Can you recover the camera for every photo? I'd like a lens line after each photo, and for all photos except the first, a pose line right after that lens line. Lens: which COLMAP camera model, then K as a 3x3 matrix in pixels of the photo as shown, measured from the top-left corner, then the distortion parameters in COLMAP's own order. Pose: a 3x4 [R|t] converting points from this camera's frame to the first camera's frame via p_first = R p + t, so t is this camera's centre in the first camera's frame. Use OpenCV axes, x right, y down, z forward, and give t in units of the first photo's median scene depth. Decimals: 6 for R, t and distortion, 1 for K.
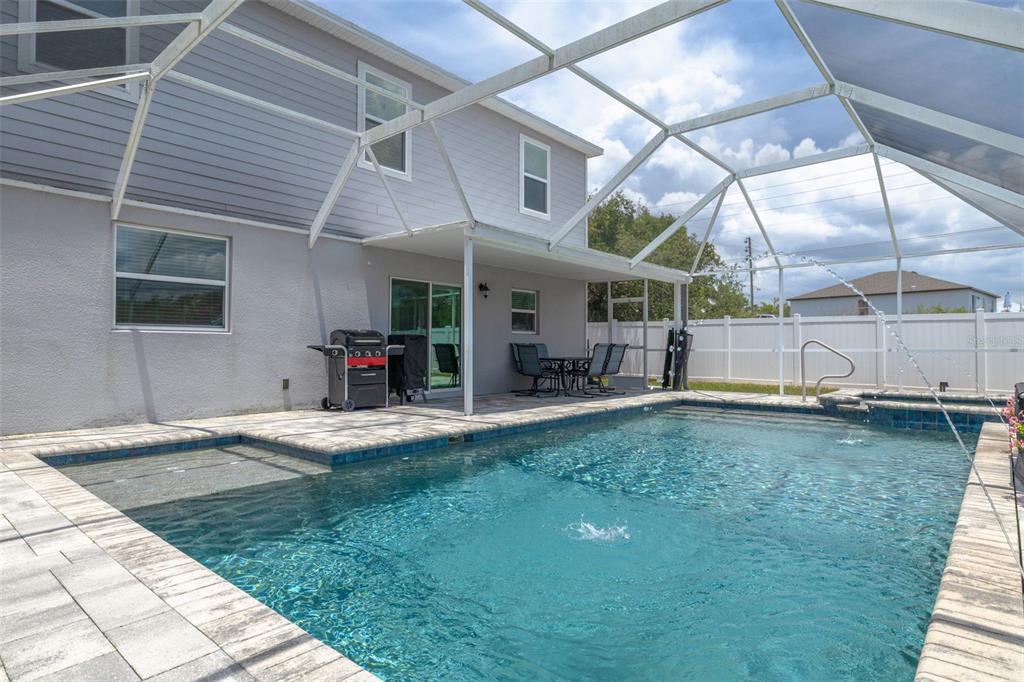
lens RADIAL K [[546.9, 0, 512.0], [0, 546.9, 341.0], [0, 0, 1]] dist [-0.003828, 0.000032]
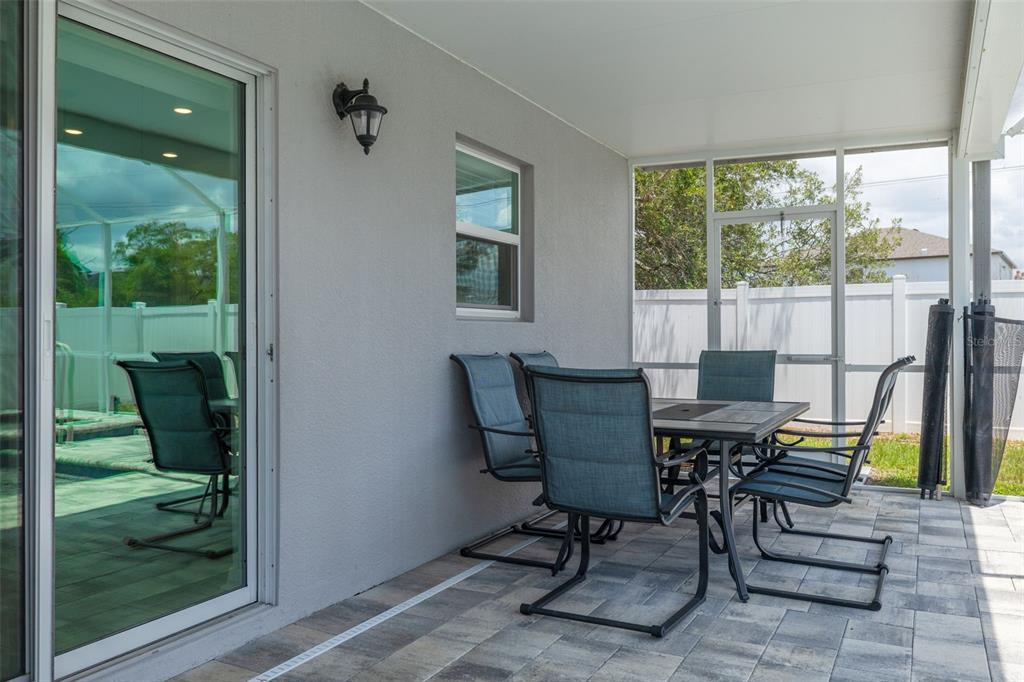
lens RADIAL K [[671.3, 0, 512.0], [0, 671.3, 341.0], [0, 0, 1]] dist [0.005289, 0.001766]
pose [[0.958250, -0.007860, 0.285825, -0.064428], [0.001502, 0.999747, 0.022459, -0.009196], [-0.285929, -0.021092, 0.958019, 0.680185]]
